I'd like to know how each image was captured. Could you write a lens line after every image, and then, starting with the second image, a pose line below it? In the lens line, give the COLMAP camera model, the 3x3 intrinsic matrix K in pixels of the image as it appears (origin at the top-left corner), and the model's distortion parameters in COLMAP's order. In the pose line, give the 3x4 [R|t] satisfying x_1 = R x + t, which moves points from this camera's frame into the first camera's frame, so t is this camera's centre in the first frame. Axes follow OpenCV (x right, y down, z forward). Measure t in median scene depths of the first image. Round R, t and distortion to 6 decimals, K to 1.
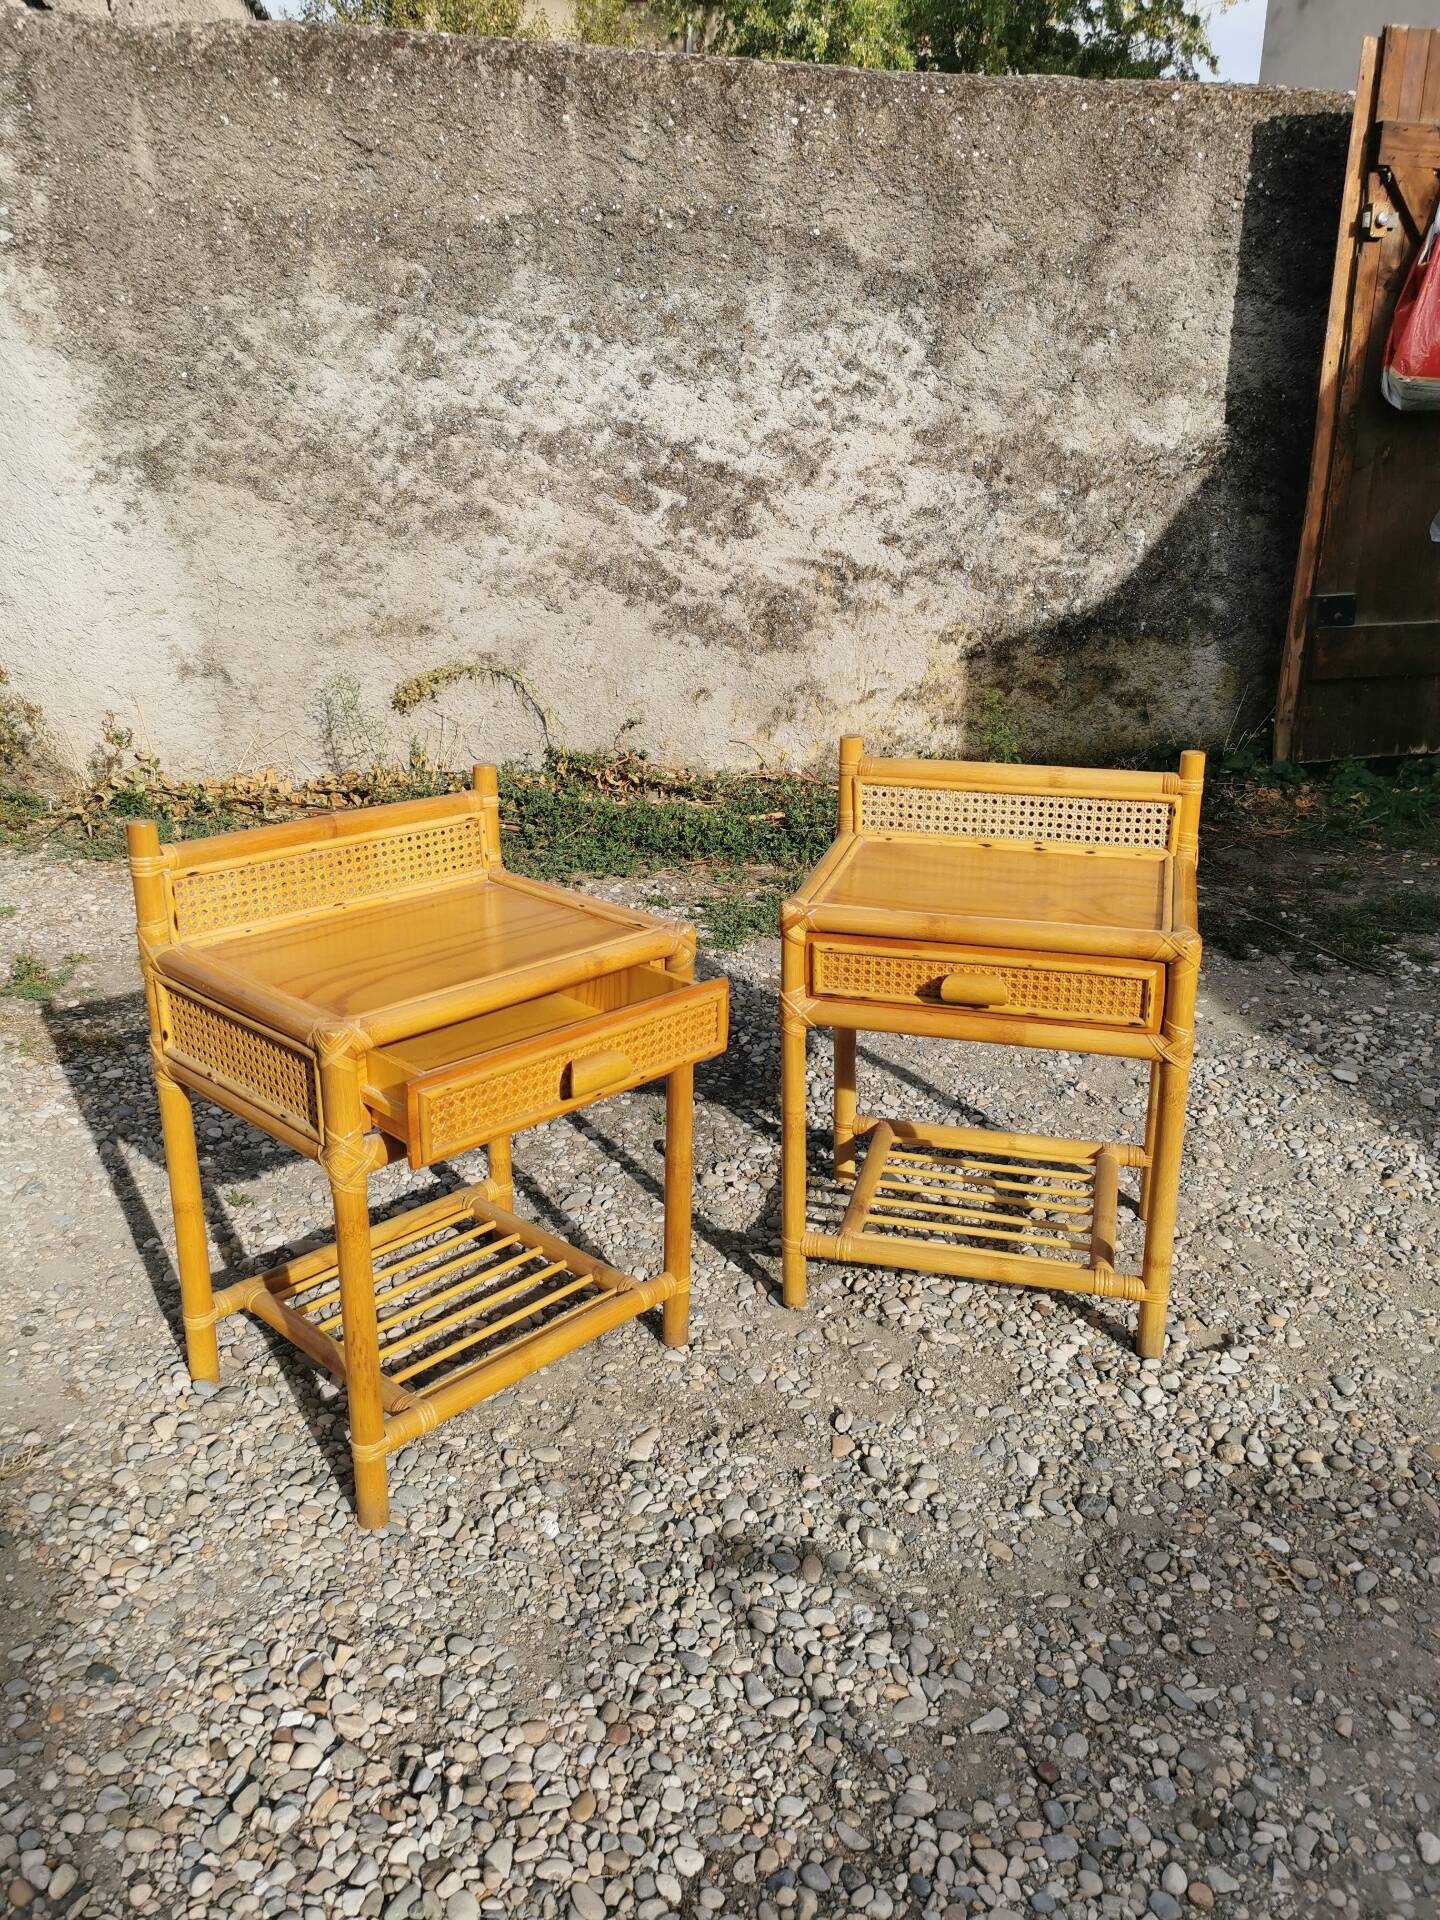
lens RADIAL K [[1496.4, 0, 710.4], [0, 1496.4, 947.0], [0, 0, 1]] dist [0.042069, -0.007455]
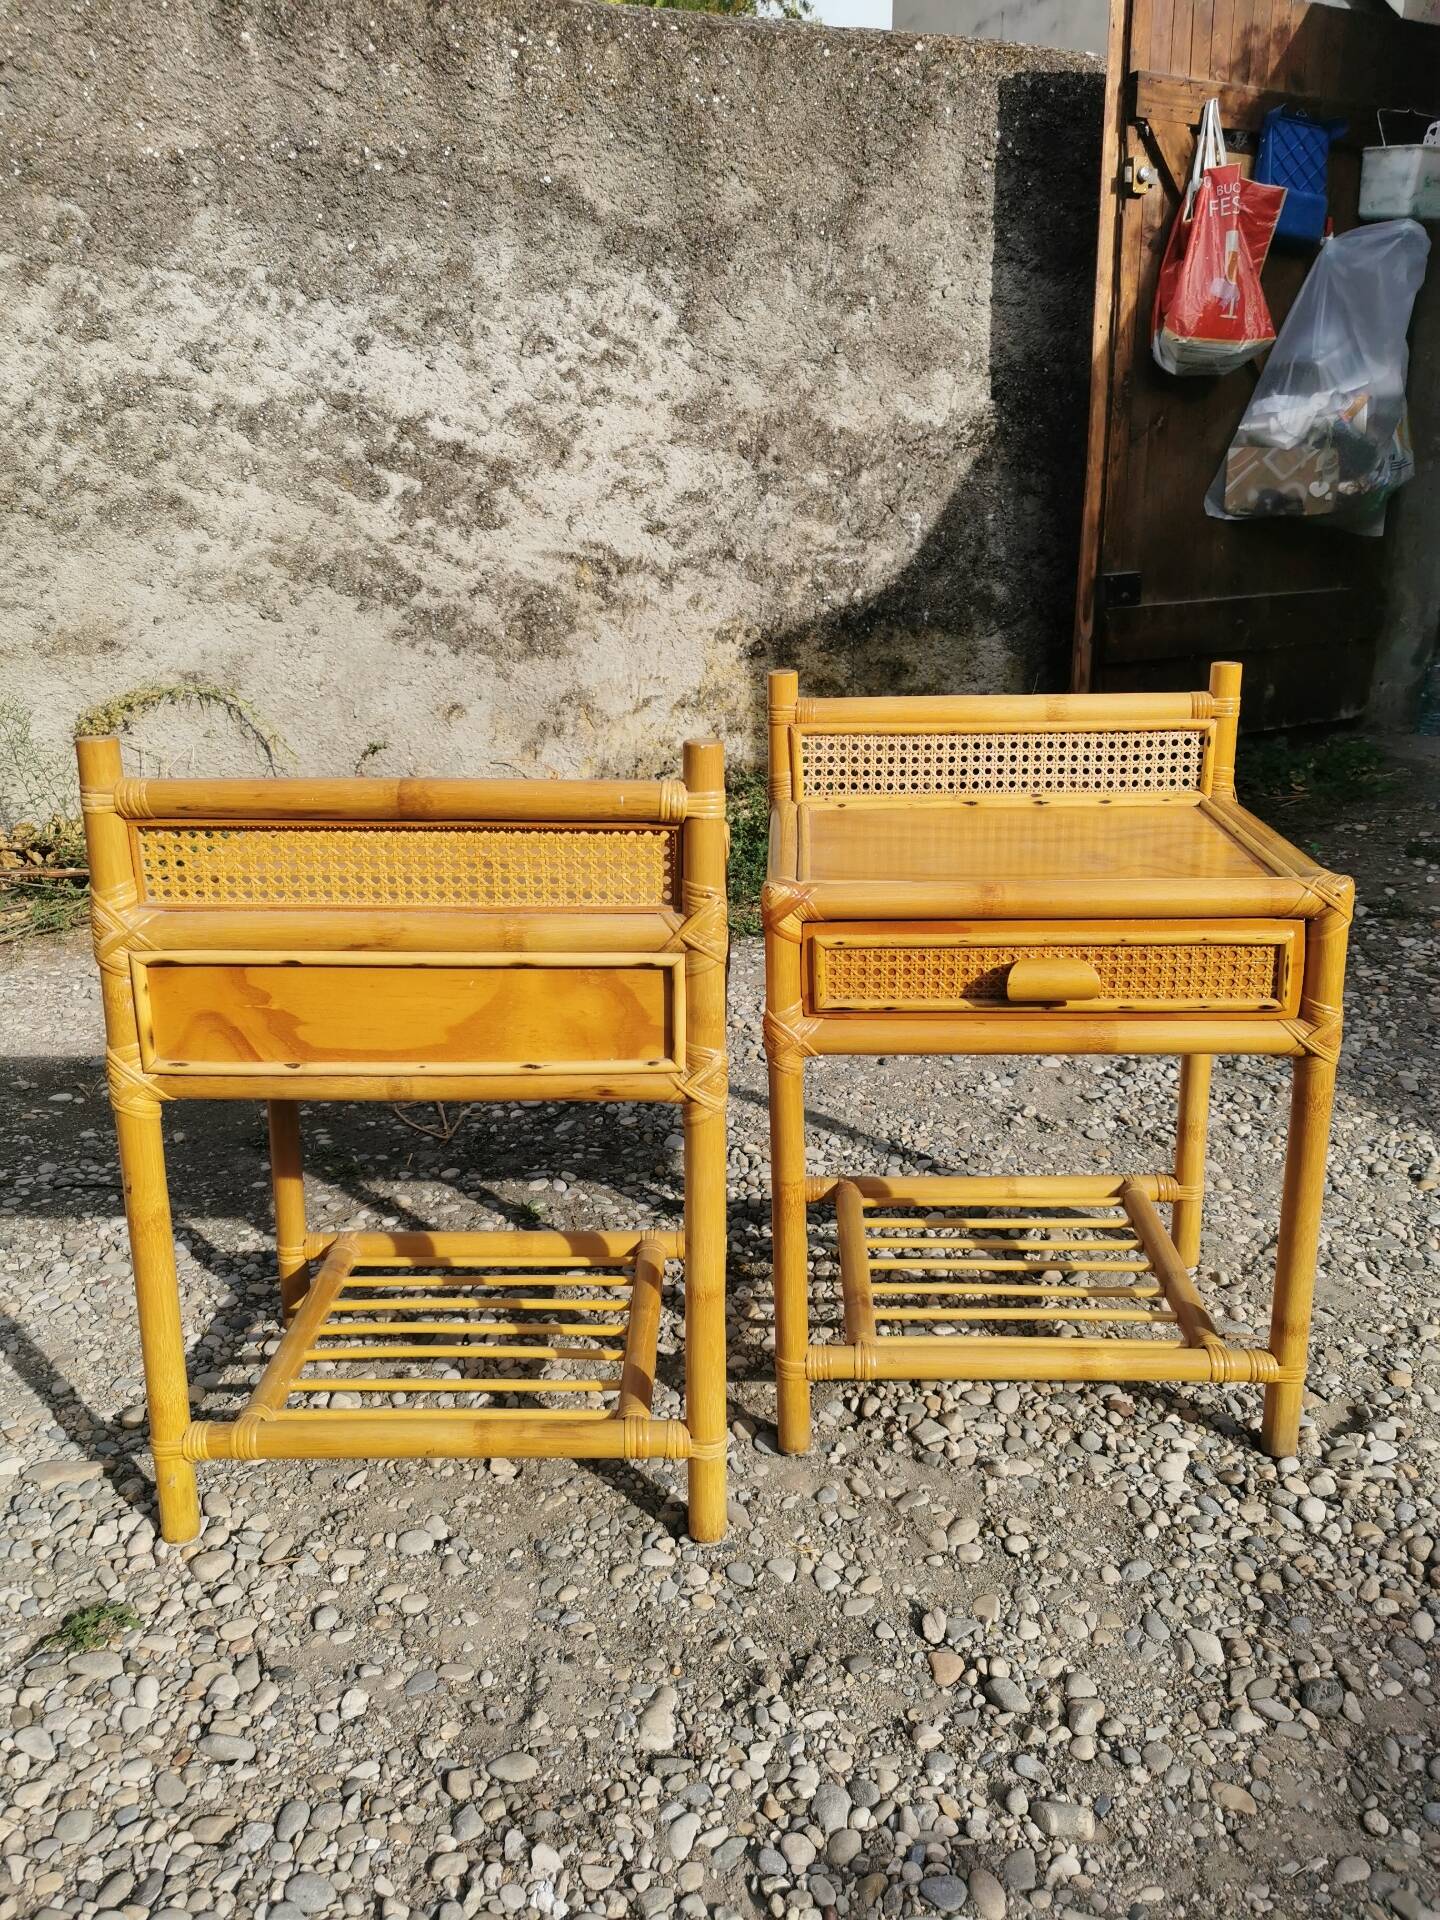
lens RADIAL K [[1488.5, 0, 715.0], [0, 1488.5, 949.5], [0, 0, 1]] dist [0.079272, -0.125687]
pose [[0.974603, -0.083520, 0.207784, -0.055870], [0.091834, 0.995302, -0.030672, 0.009154], [-0.204246, 0.048974, 0.977694, 0.148075]]
